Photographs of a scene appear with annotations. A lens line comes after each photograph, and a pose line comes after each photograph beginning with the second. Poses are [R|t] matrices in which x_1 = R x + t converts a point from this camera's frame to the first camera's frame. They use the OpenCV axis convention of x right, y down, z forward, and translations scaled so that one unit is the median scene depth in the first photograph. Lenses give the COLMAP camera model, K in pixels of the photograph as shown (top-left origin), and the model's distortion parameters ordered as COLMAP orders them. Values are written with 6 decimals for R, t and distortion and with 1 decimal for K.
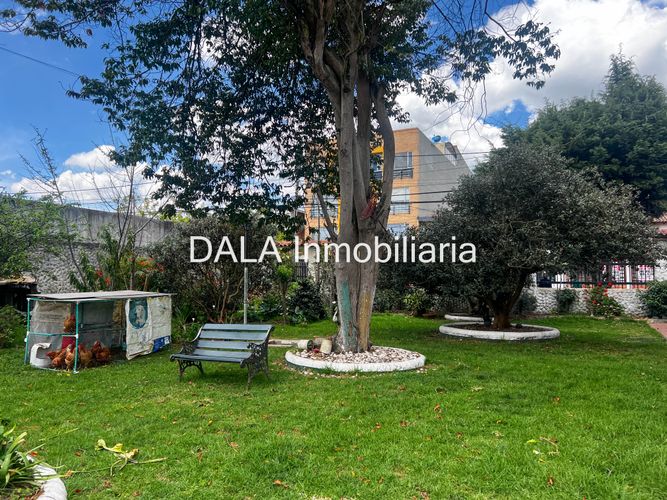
lens RADIAL K [[456.8, 0, 333.5], [0, 456.8, 250.0], [0, 0, 1]] dist [0.053681, -0.036754]
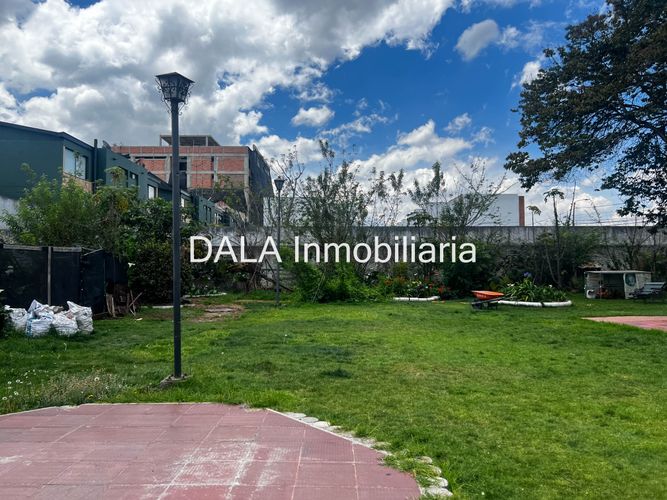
lens RADIAL K [[502.5, 0, 334.8], [0, 502.5, 246.5], [0, 0, 1]] dist [0.059569, -0.063543]
pose [[0.420507, -0.046565, -0.906094, 1.193830], [0.058245, 0.998008, -0.024258, -0.045725], [0.905418, -0.042575, 0.422381, -1.300954]]
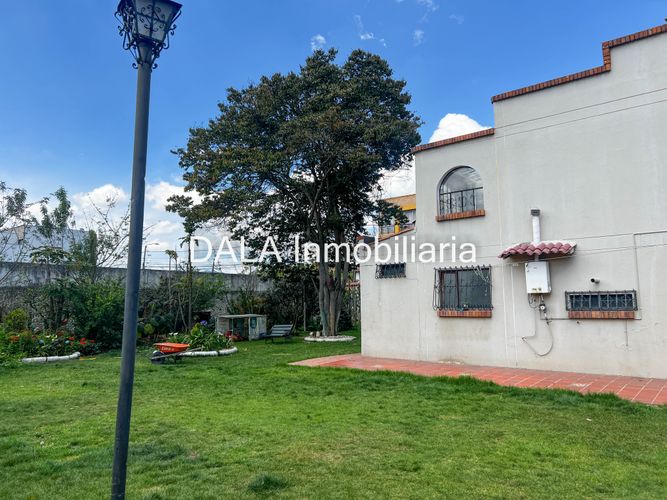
lens RADIAL K [[502.5, 0, 334.8], [0, 502.5, 246.5], [0, 0, 1]] dist [0.059569, -0.063543]
pose [[0.964208, -0.047017, -0.260946, 0.726643], [0.032513, 0.997691, -0.059626, -0.097661], [0.263147, 0.049007, 0.963510, -1.517927]]
